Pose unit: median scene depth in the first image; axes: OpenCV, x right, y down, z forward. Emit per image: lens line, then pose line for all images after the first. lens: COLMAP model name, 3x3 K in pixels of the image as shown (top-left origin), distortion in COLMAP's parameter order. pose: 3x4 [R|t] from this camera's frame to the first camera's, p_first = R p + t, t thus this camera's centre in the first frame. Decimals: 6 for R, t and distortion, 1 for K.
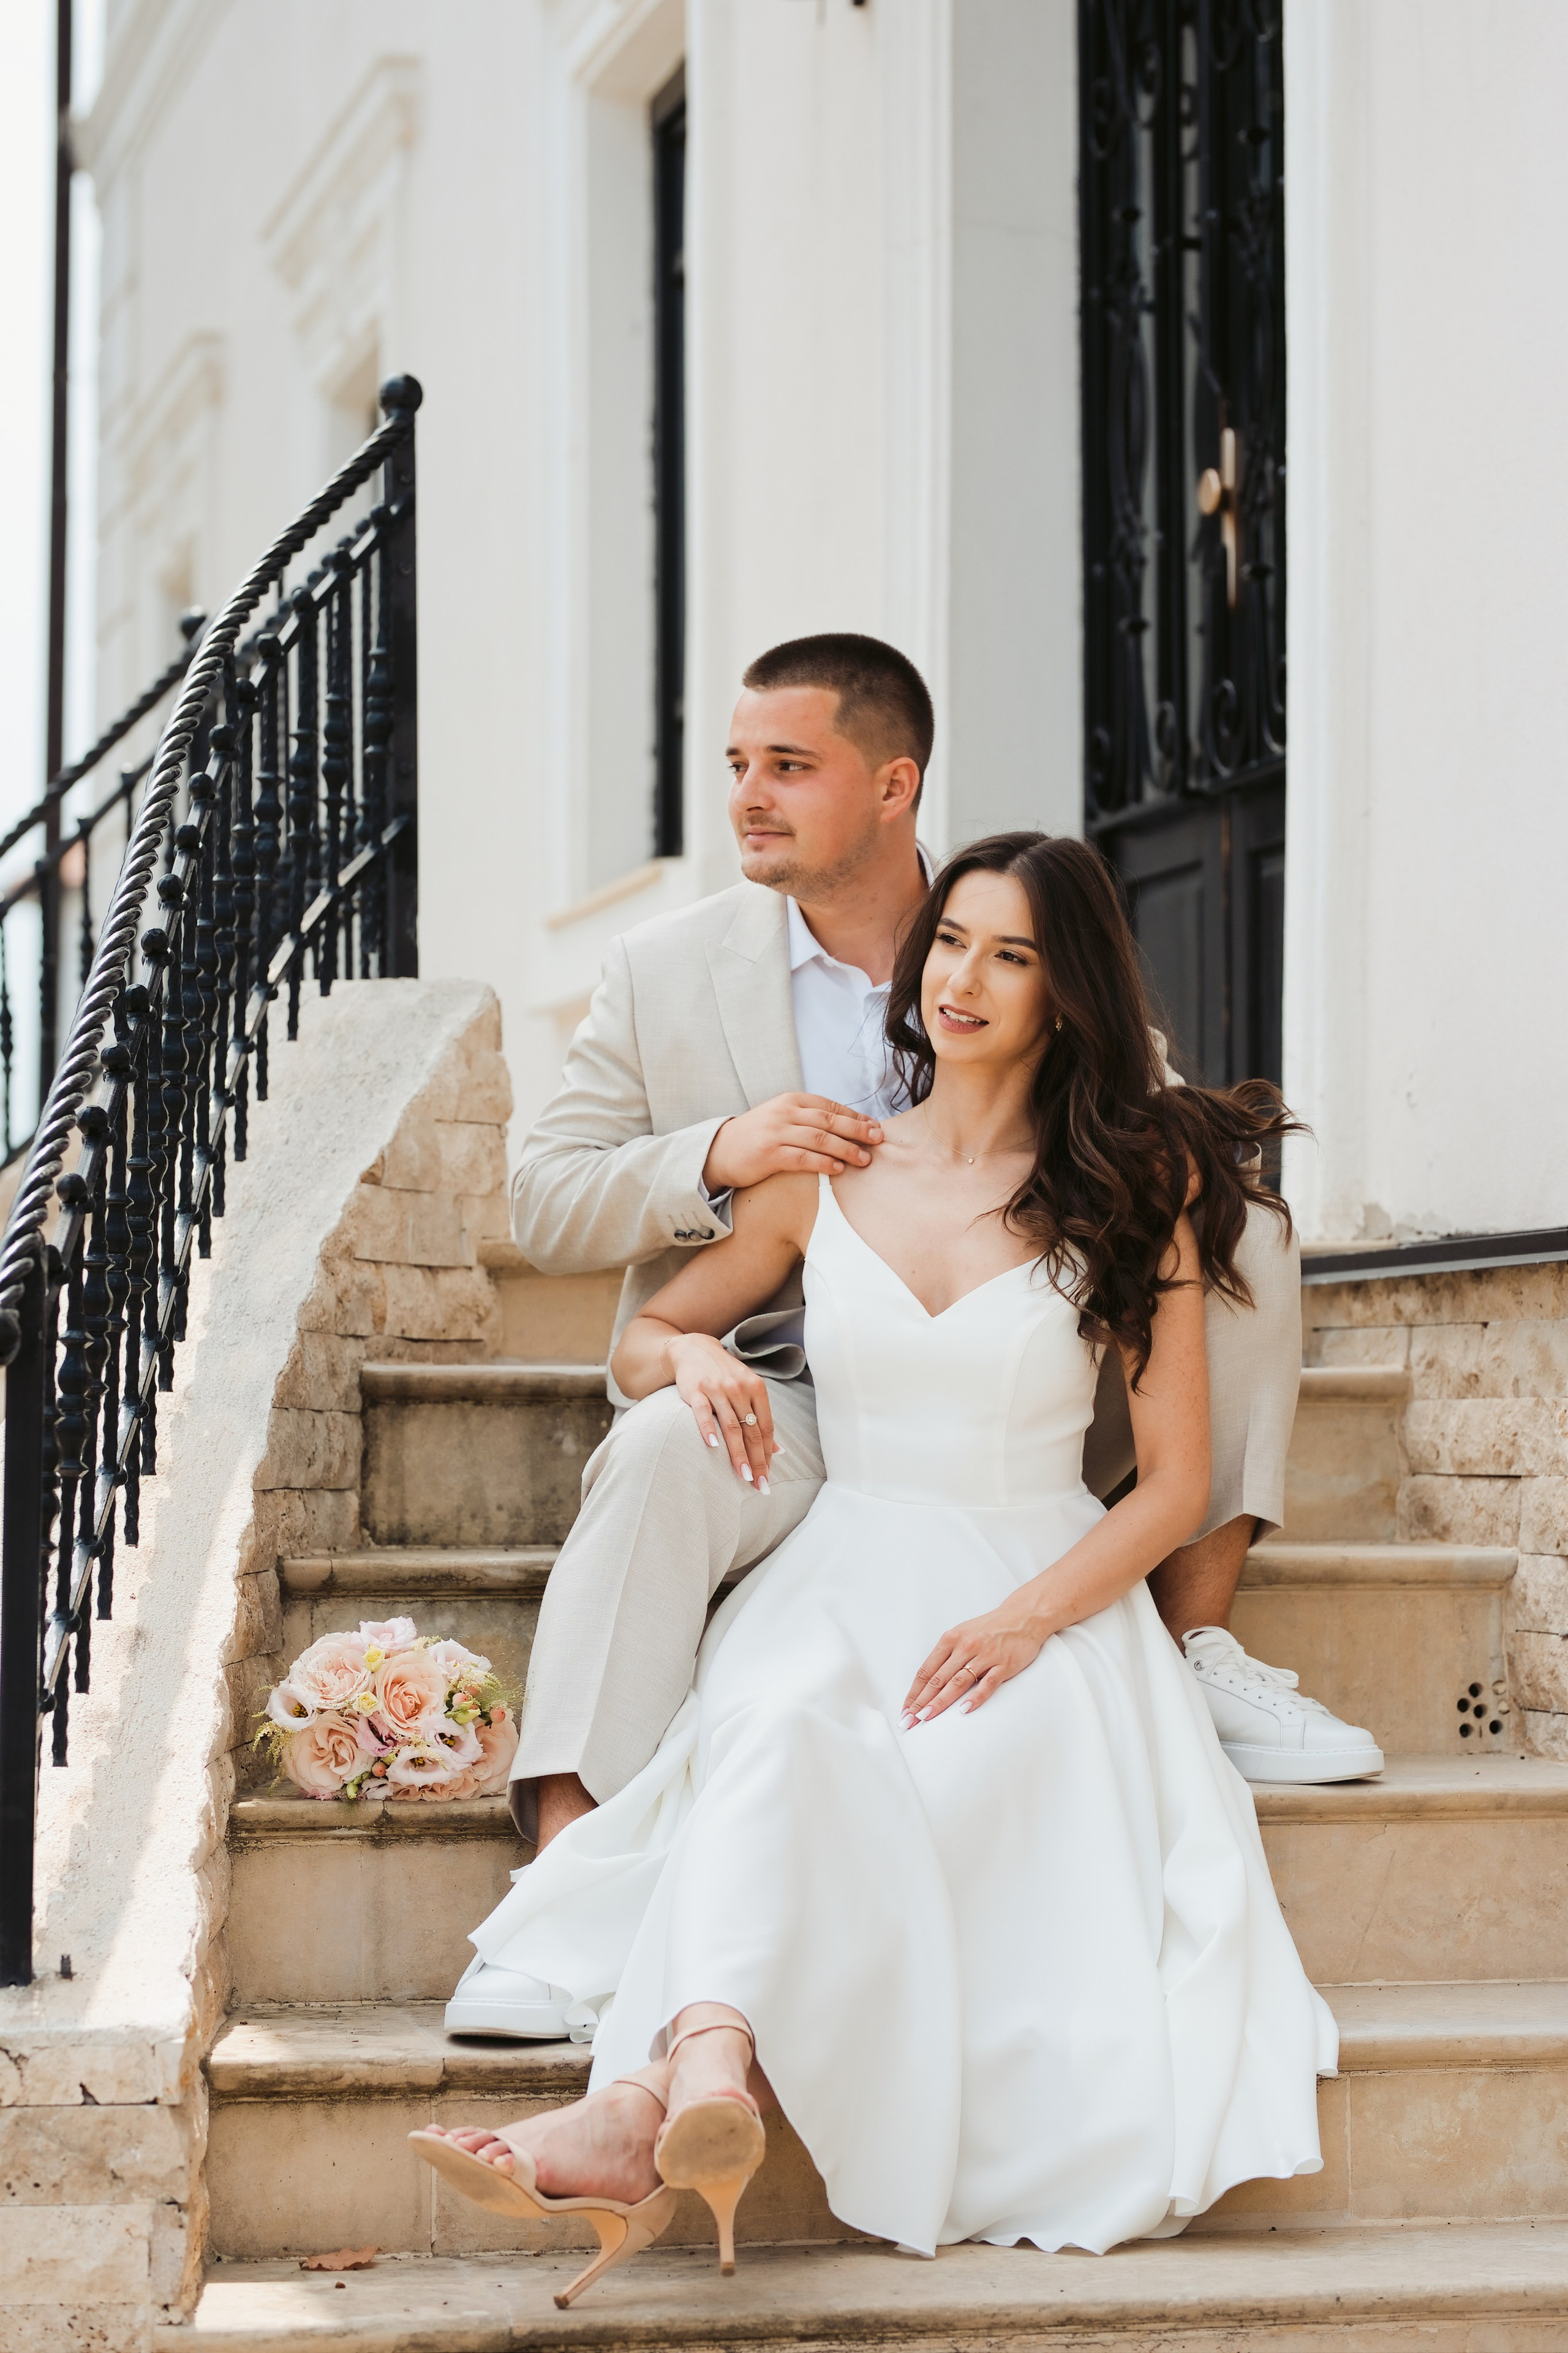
lens RADIAL K [[5493.4, 0, 784.0], [0, 5493.4, 1176.5], [0, 0, 1]] dist [-0.015363, -0.388429]
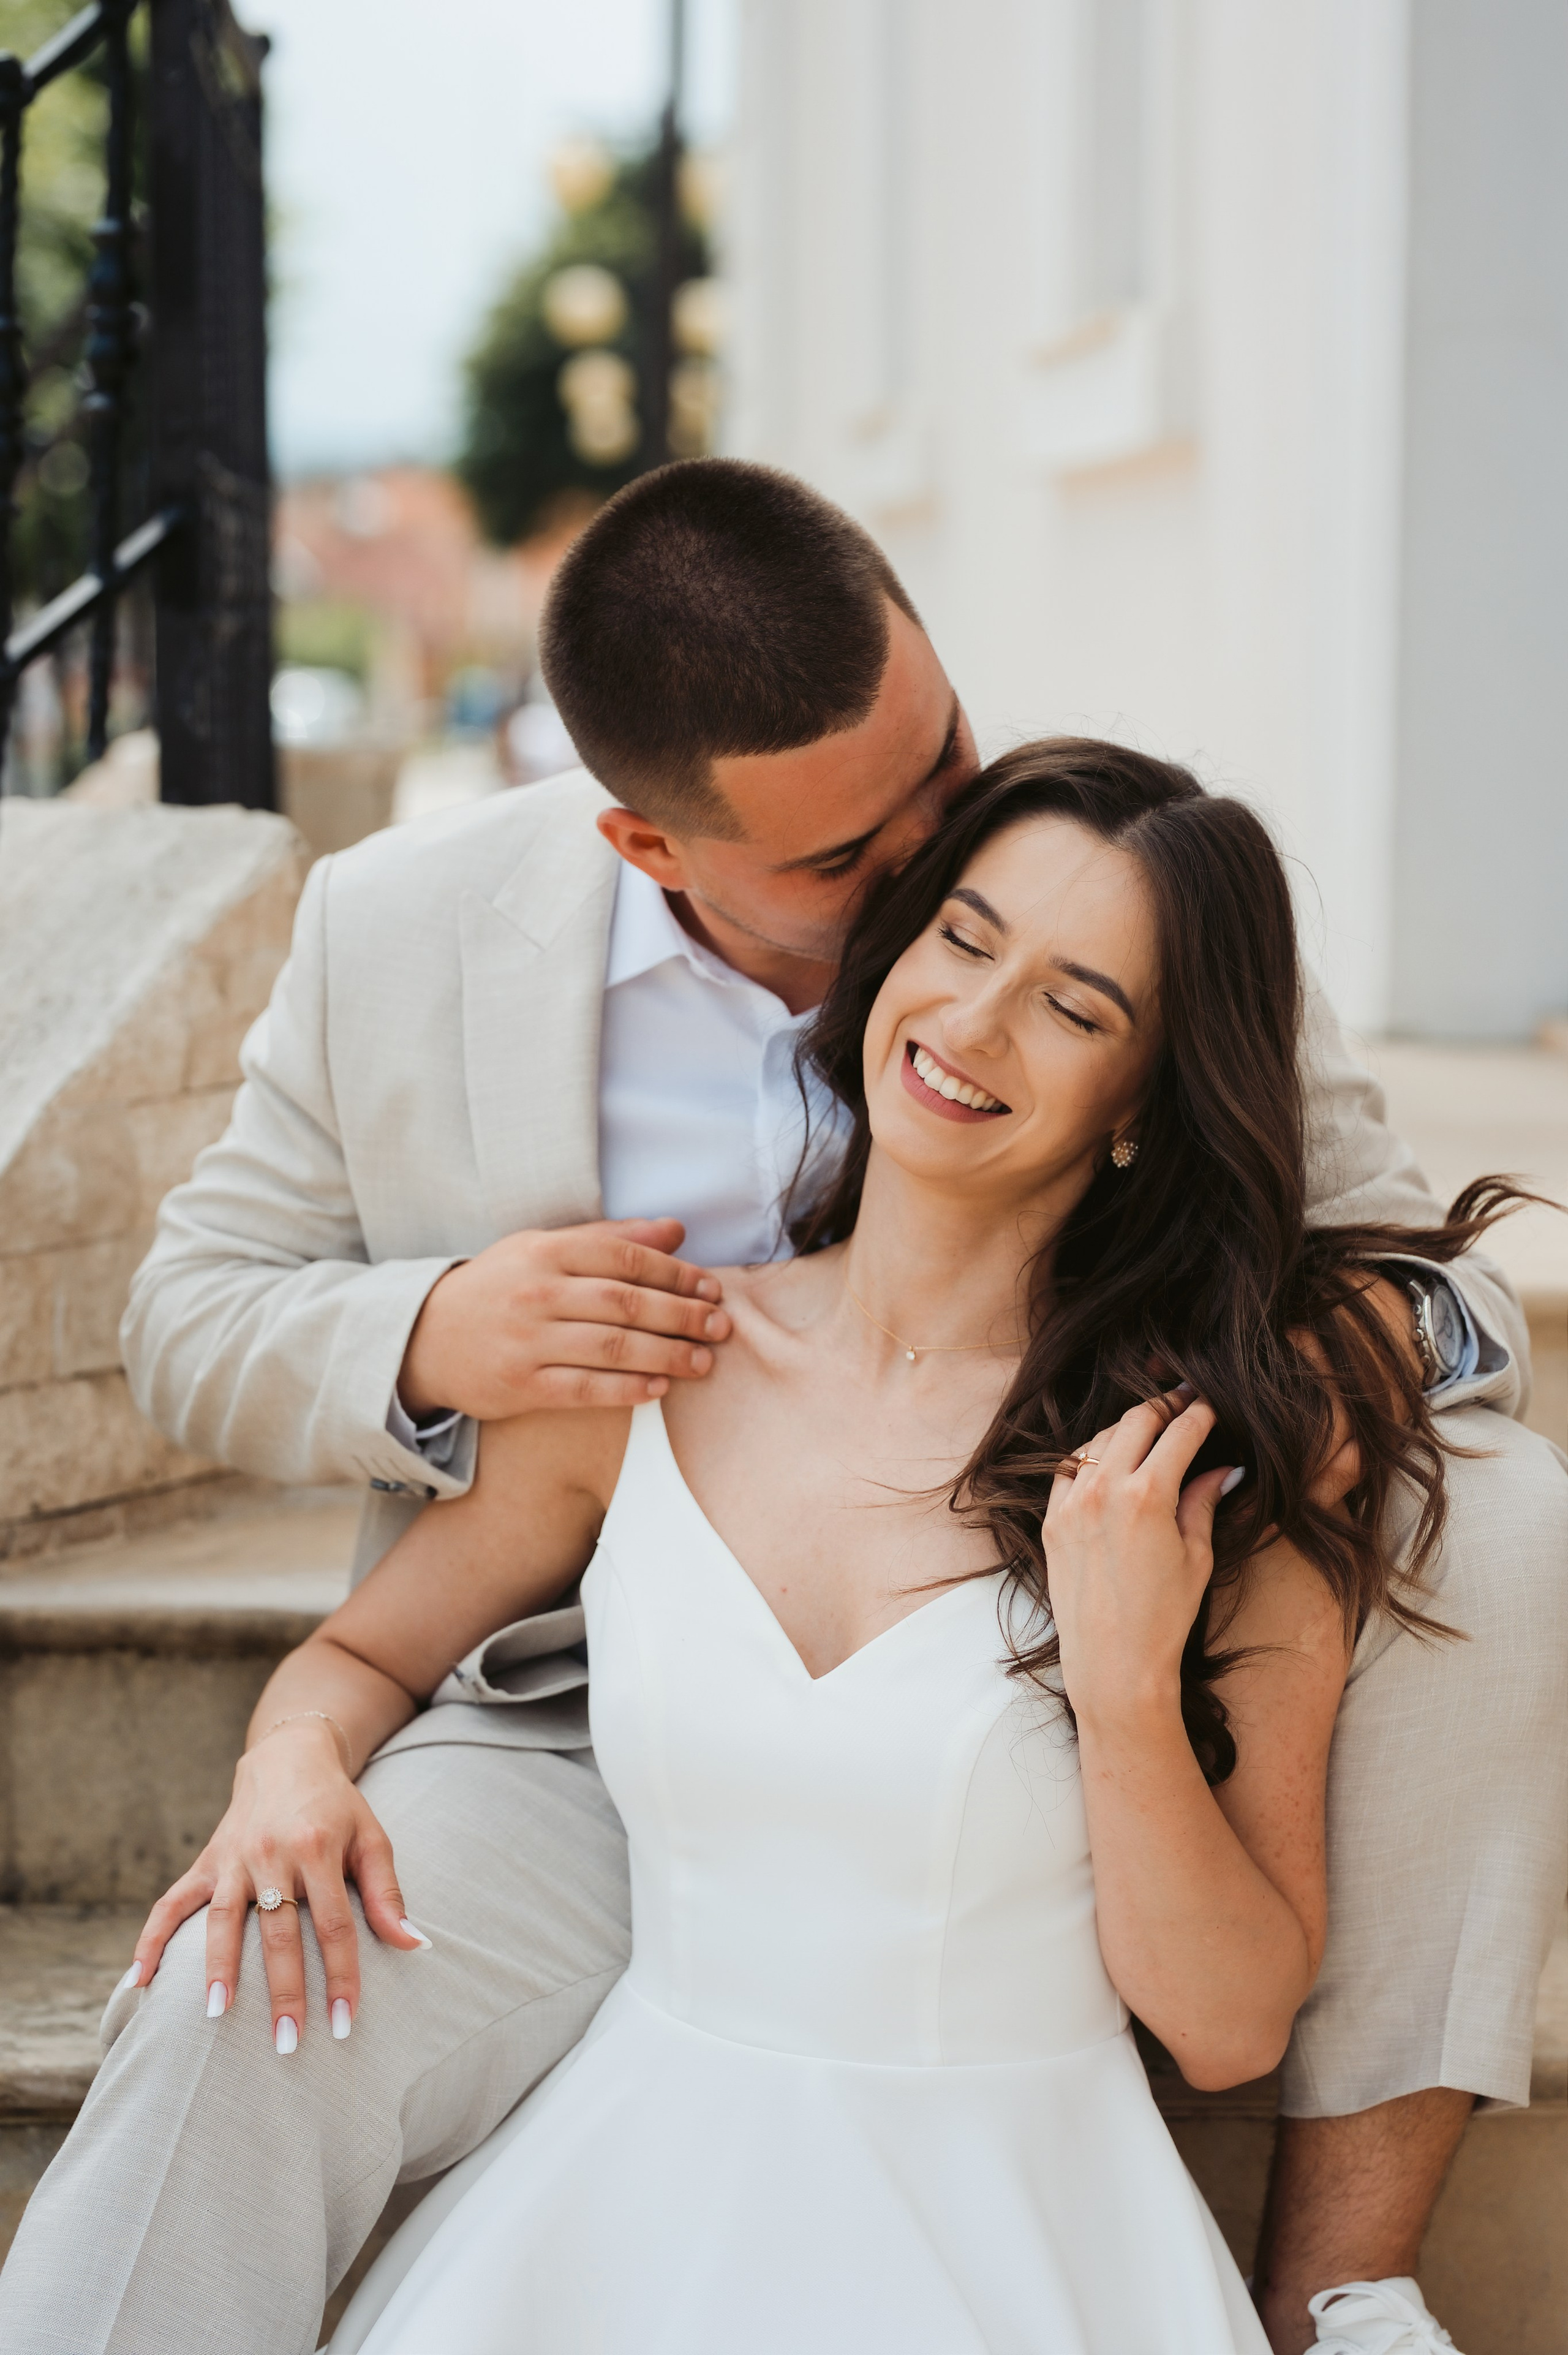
lens RADIAL K [[5623.5, 0, 815.3], [0, 5623.5, 1185.3], [0, 0, 1]] dist [-0.057062, -0.040004]
pose [[0.988158, 0.022094, -0.151844, 0.096591], [-0.000421, 0.989965, 0.141309, -0.086286], [0.153442, -0.139572, 0.978251, 0.465328]]
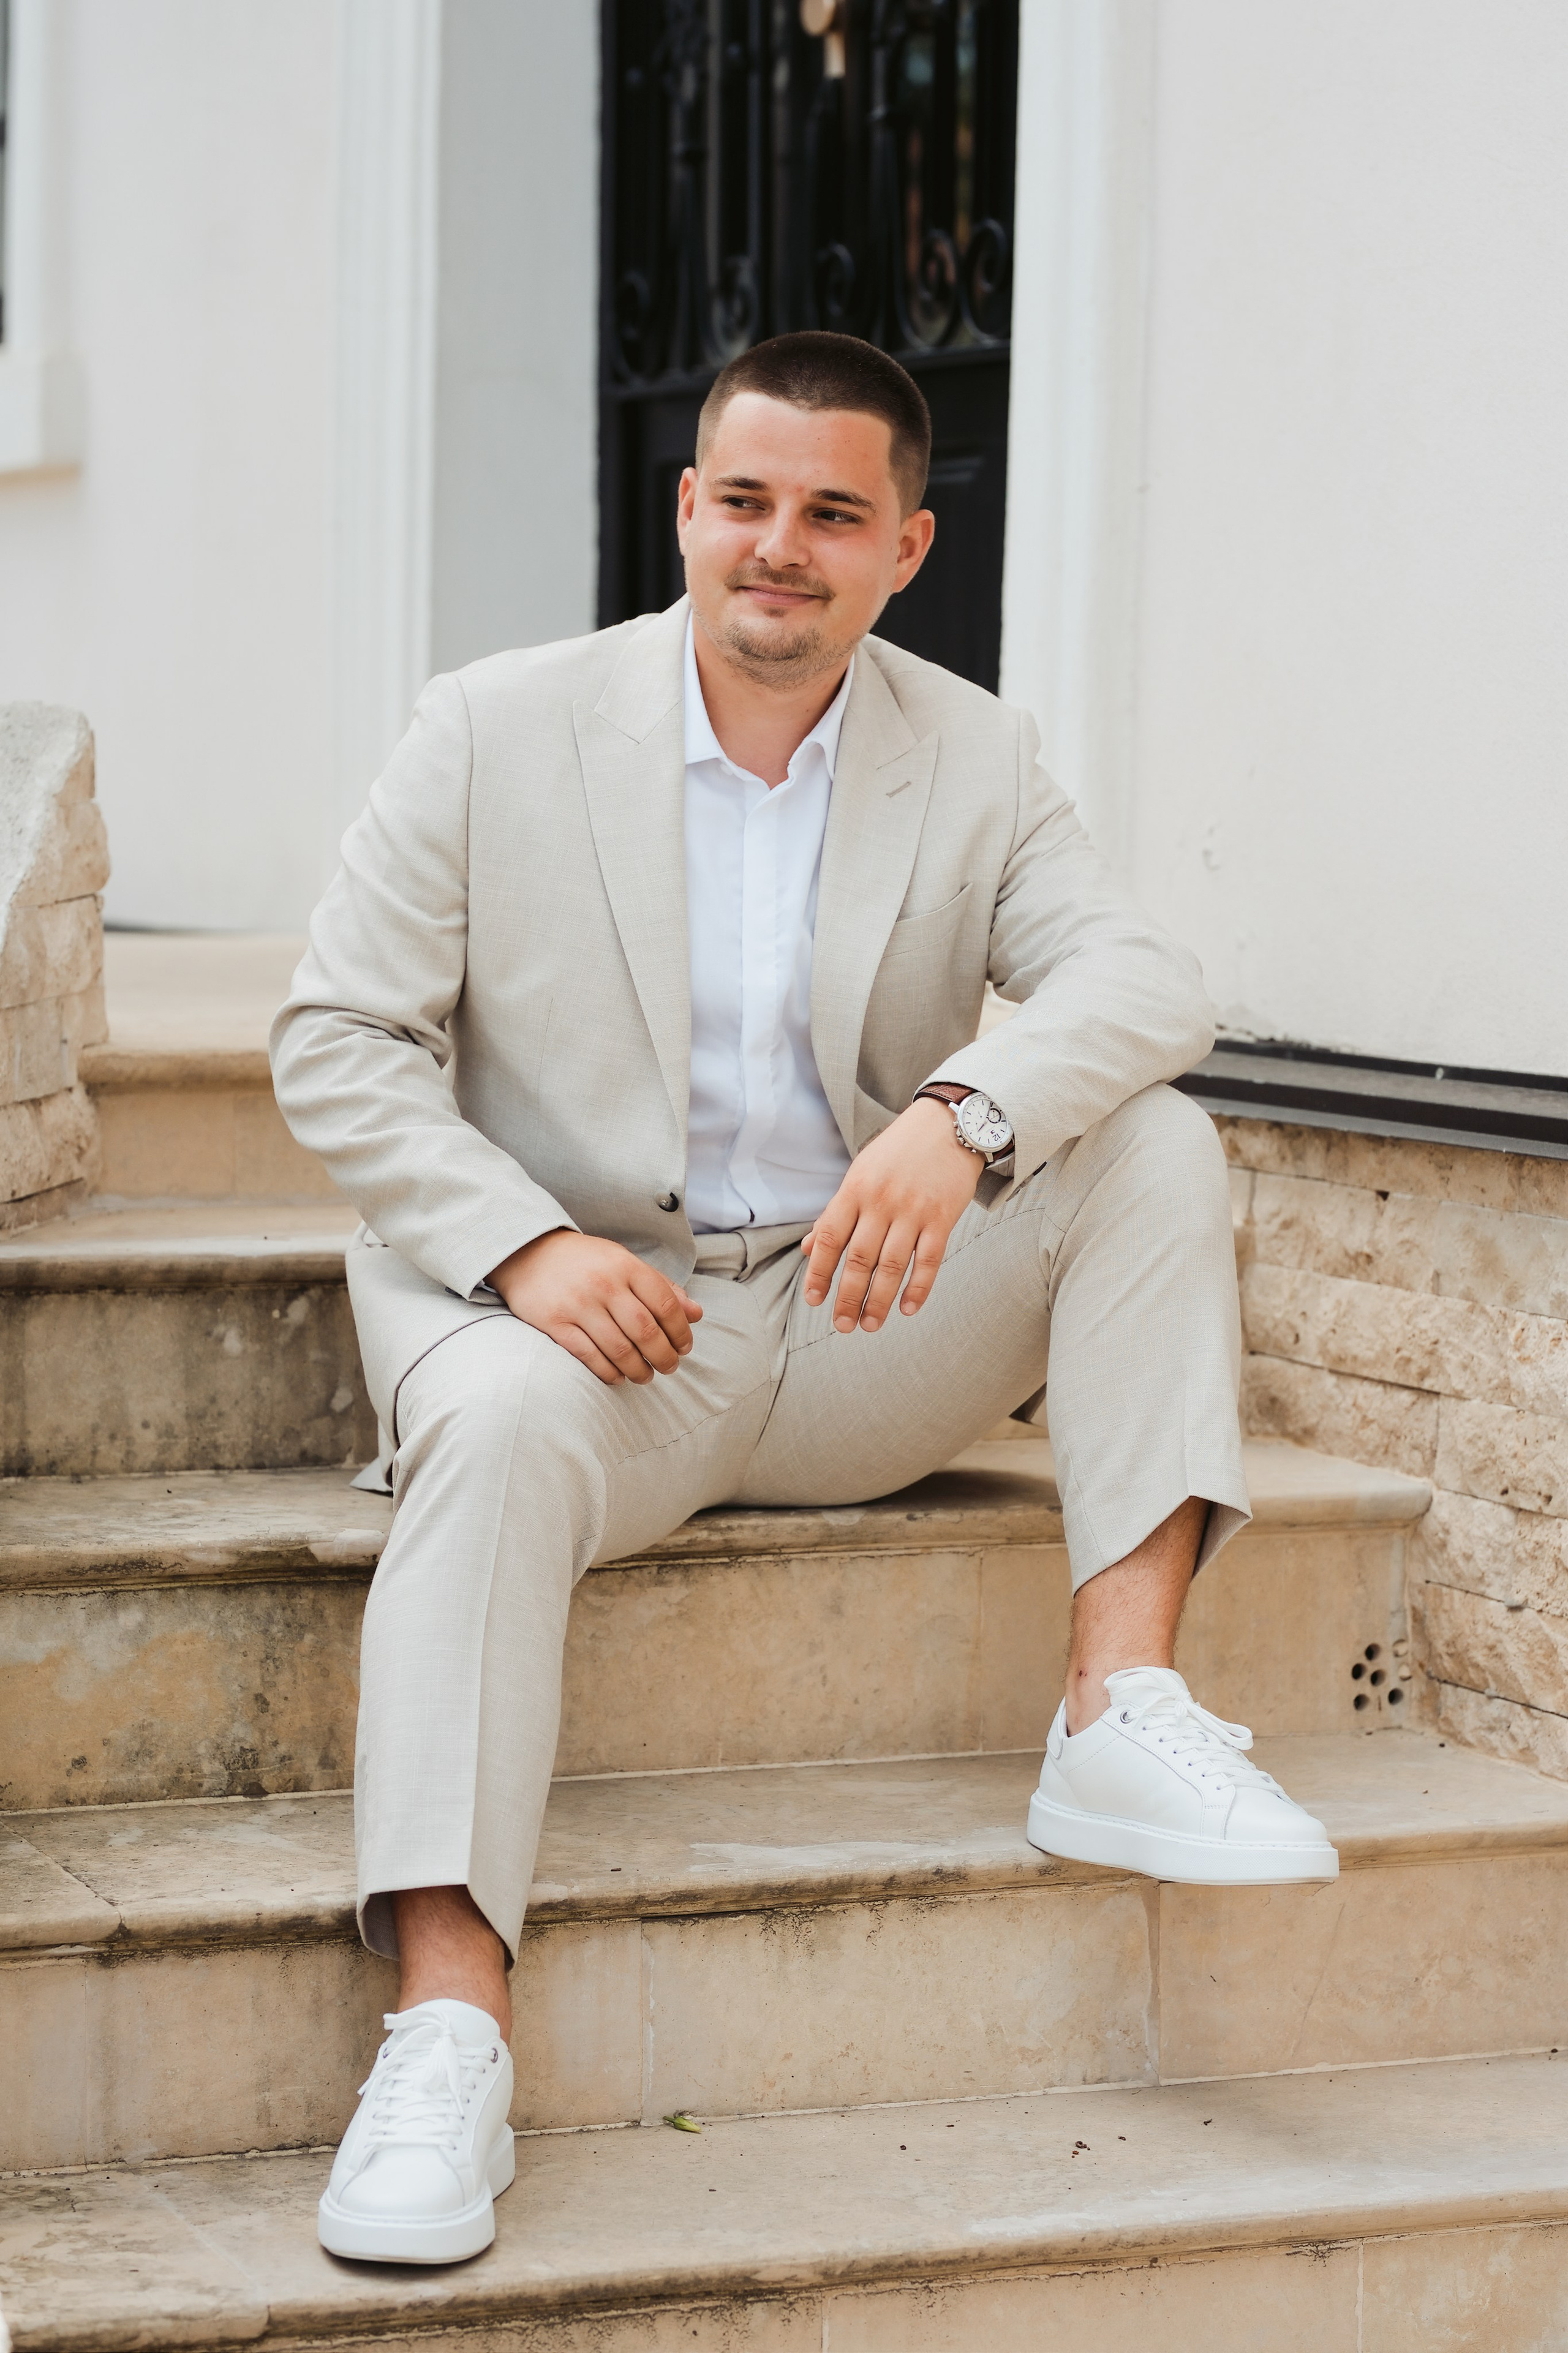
lens RADIAL K [[5941.5, 0, 782.1], [0, 5941.5, 1038.2], [0, 0, 1]] dist [-0.010996, -0.335554]
pose [[0.982624, 0.002723, 0.185586, -0.120167], [-0.021583, 0.994786, 0.099678, -0.080451], [-0.184347, -0.101952, 0.977559, 0.167836]]
